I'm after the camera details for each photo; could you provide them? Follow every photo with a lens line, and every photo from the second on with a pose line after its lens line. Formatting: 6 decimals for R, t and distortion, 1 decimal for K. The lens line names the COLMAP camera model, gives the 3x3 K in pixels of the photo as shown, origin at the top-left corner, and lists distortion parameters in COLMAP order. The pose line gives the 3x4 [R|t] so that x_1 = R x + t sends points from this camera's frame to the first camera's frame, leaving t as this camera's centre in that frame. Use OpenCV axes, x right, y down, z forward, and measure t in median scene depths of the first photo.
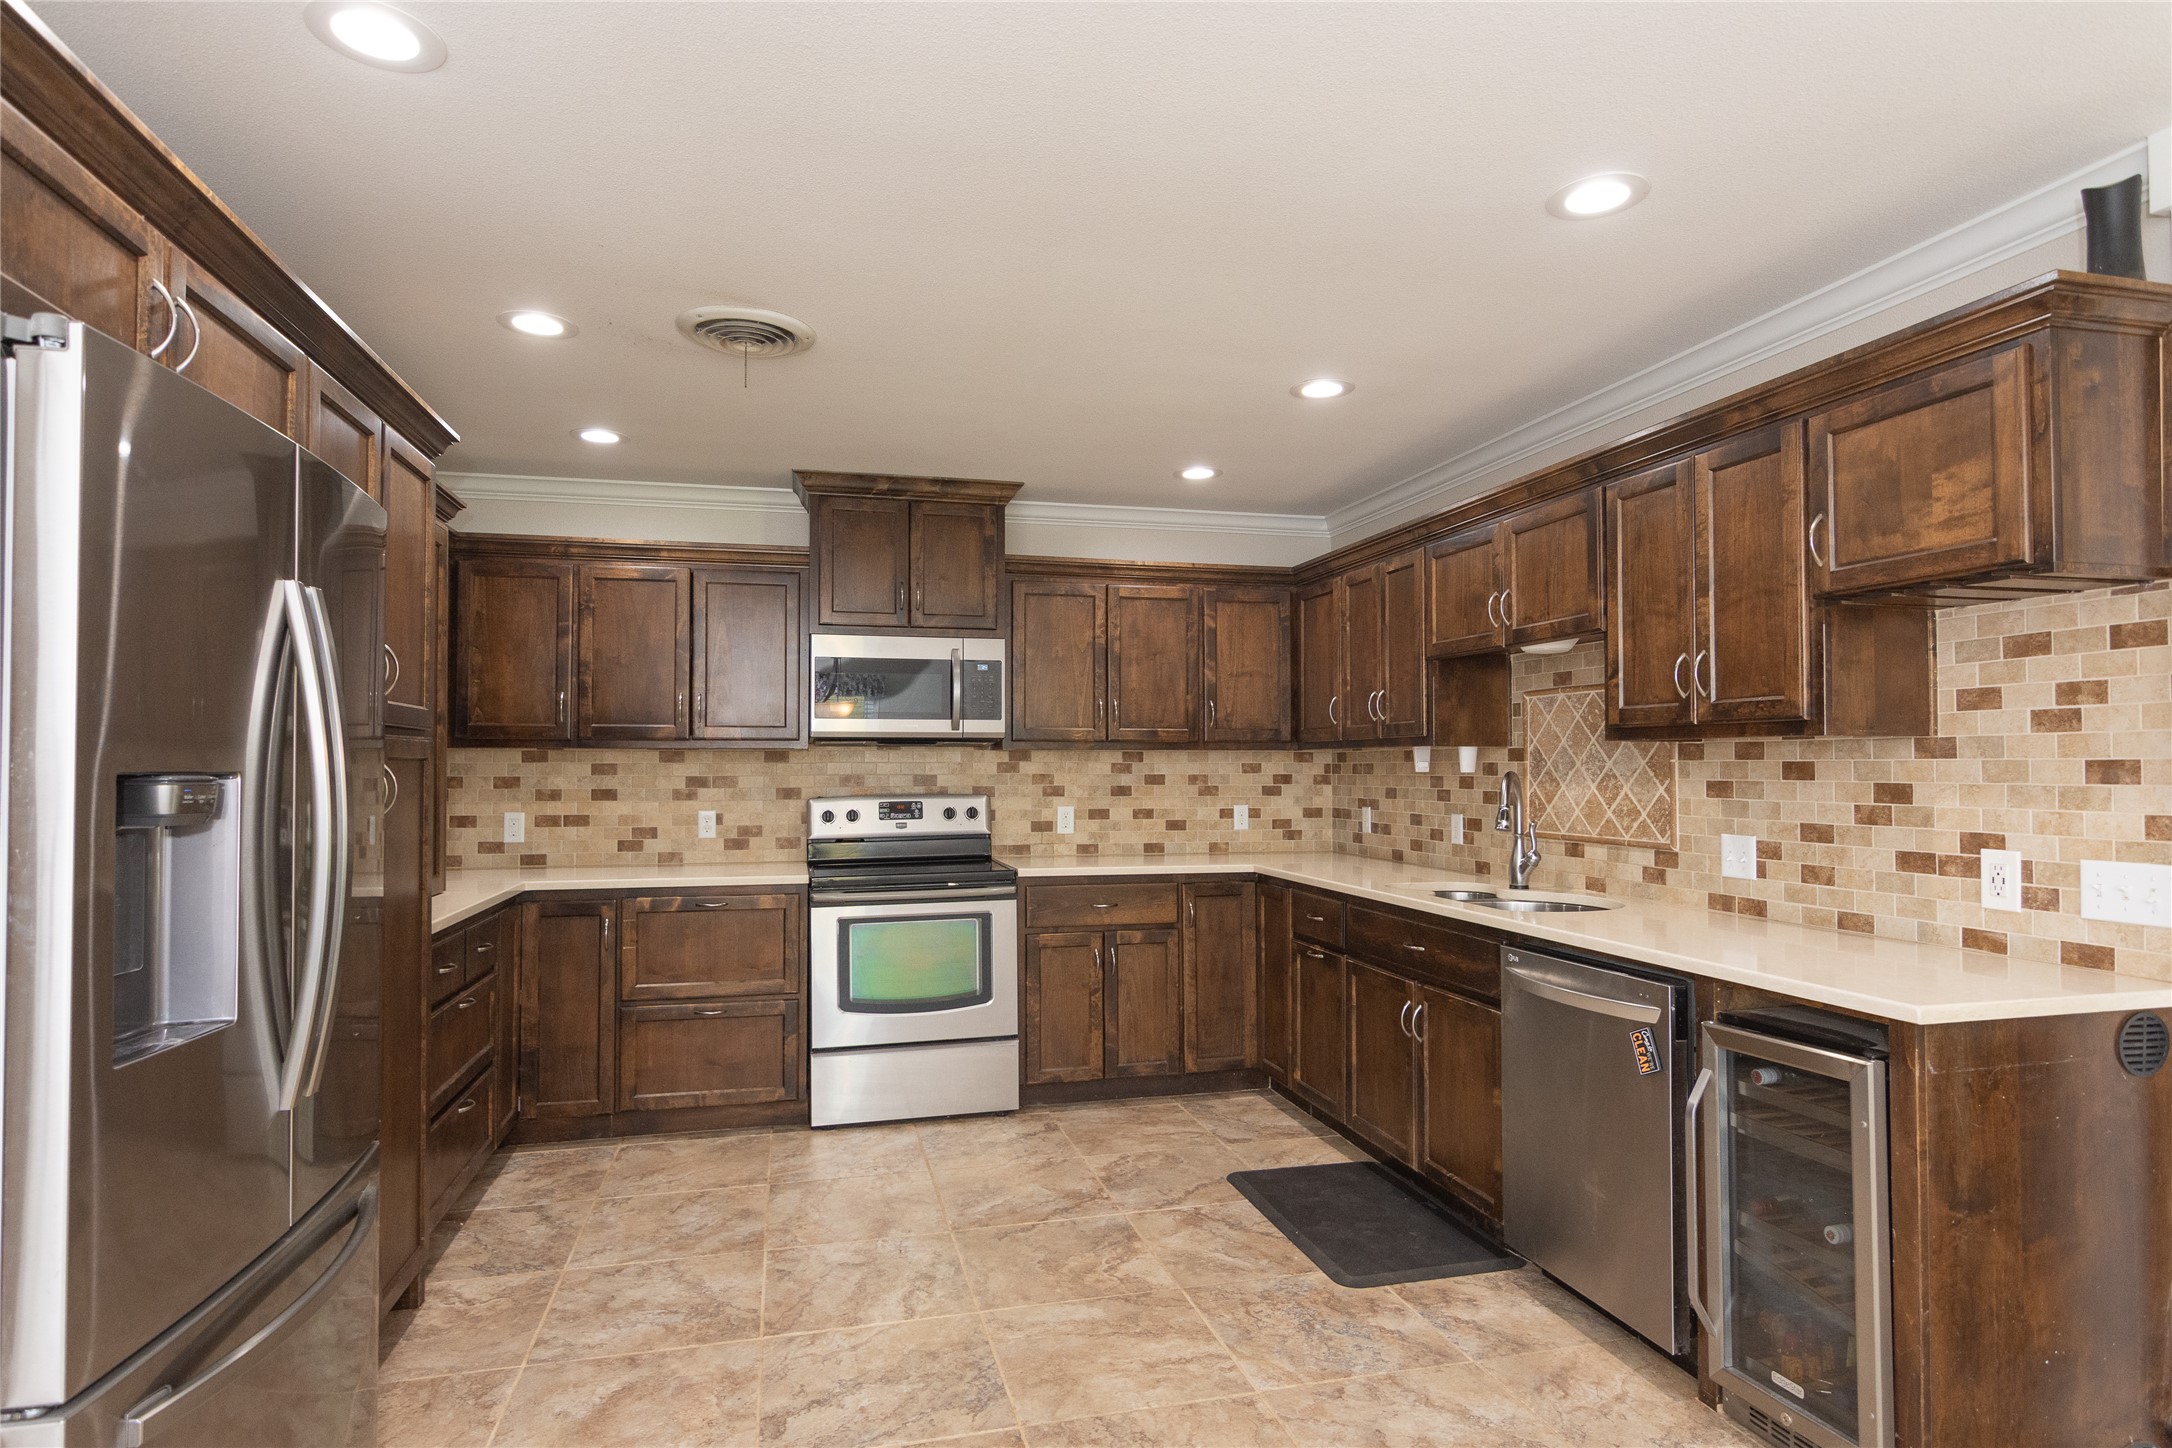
lens RADIAL K [[1172.7, 0, 1086.7], [0, 1172.7, 740.6], [0, 0, 1]] dist [-0.003042, -0.000055]
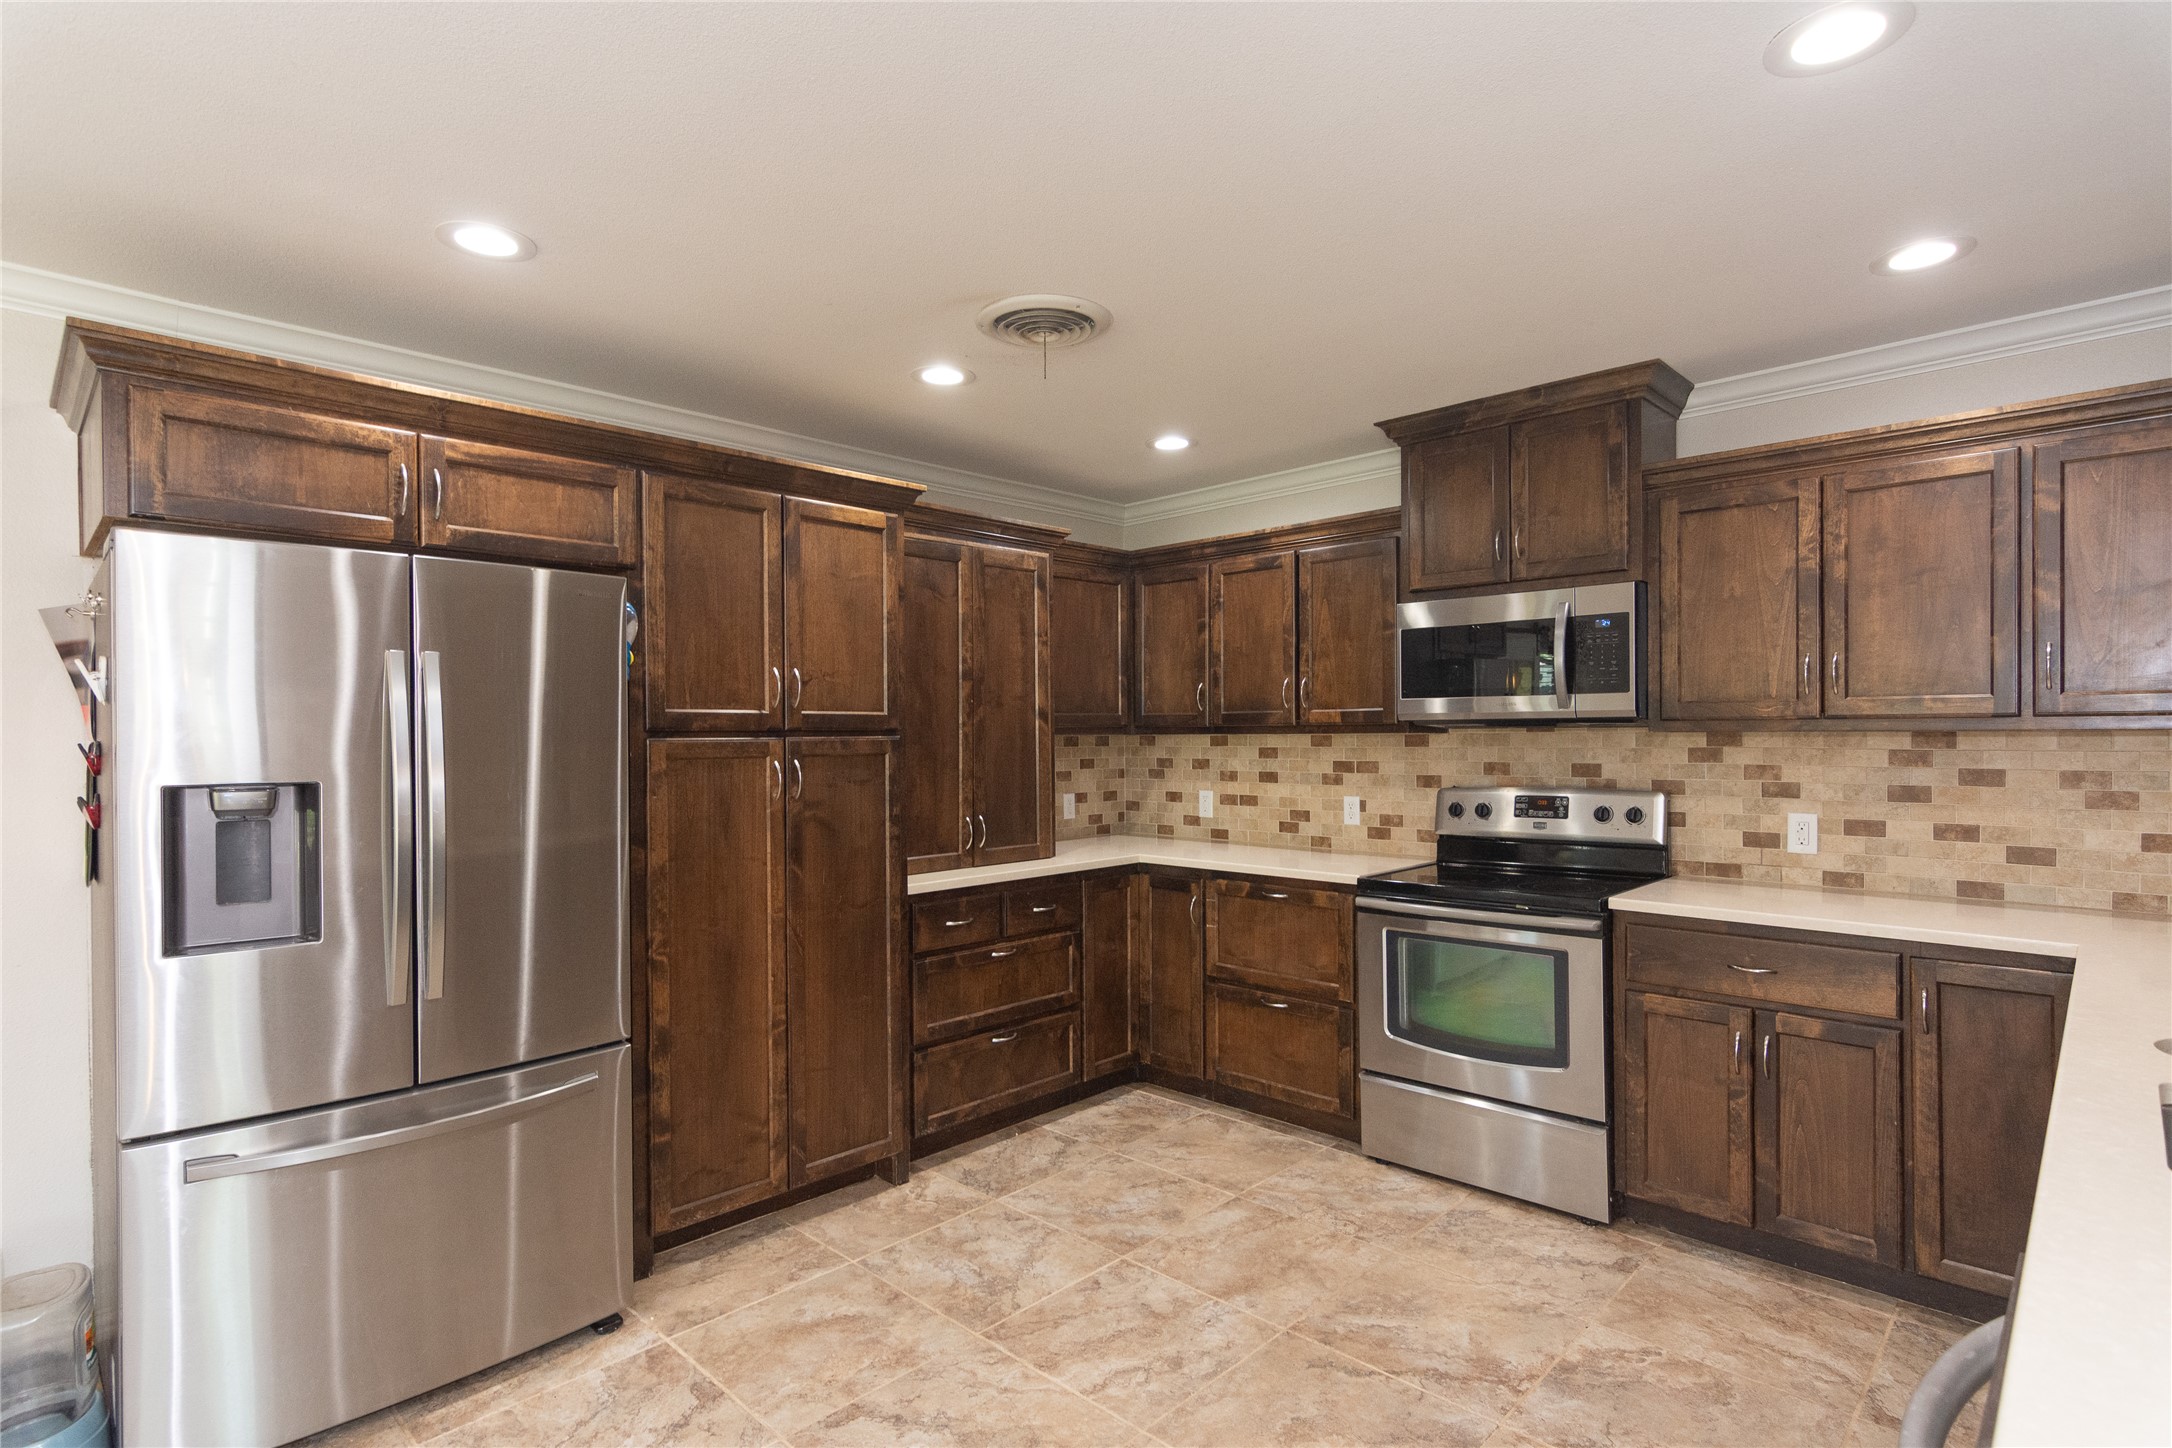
lens RADIAL K [[1076.0, 0, 1082.1], [0, 1076.0, 741.0], [0, 0, 1]] dist [-0.002170, -0.000028]
pose [[0.523757, 0.003218, -0.851862, 0.353770], [0.025217, 0.999496, 0.019280, -0.009832], [0.851495, -0.031579, 0.523411, 0.388009]]
